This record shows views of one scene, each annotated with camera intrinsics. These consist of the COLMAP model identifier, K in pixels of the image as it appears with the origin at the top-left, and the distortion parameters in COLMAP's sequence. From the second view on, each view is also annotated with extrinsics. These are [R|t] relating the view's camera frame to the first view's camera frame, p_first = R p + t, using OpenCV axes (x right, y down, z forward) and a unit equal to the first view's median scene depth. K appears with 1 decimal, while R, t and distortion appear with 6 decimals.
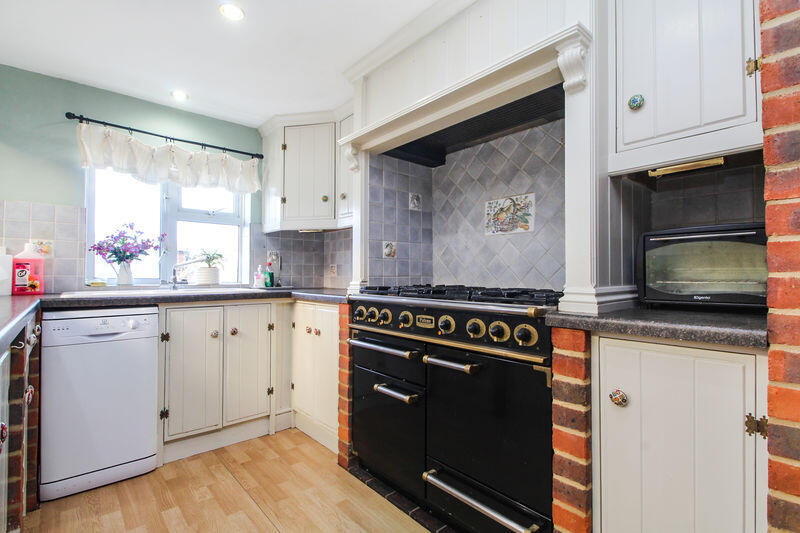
lens RADIAL K [[373.2, 0, 400.5], [0, 373.2, 270.7], [0, 0, 1]] dist [0.002460, -0.000119]
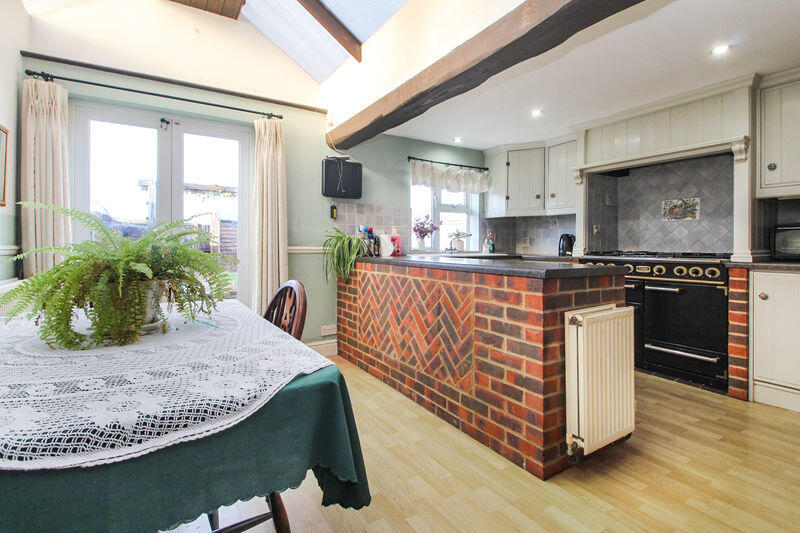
lens RADIAL K [[384.4, 0, 398.9], [0, 384.4, 247.5], [0, 0, 1]] dist [-0.003311, -0.001885]
pose [[0.984625, -0.000768, -0.174677, -0.733916], [0.003862, 0.999842, 0.017373, -0.013777], [0.174636, -0.017781, 0.984472, -1.035851]]
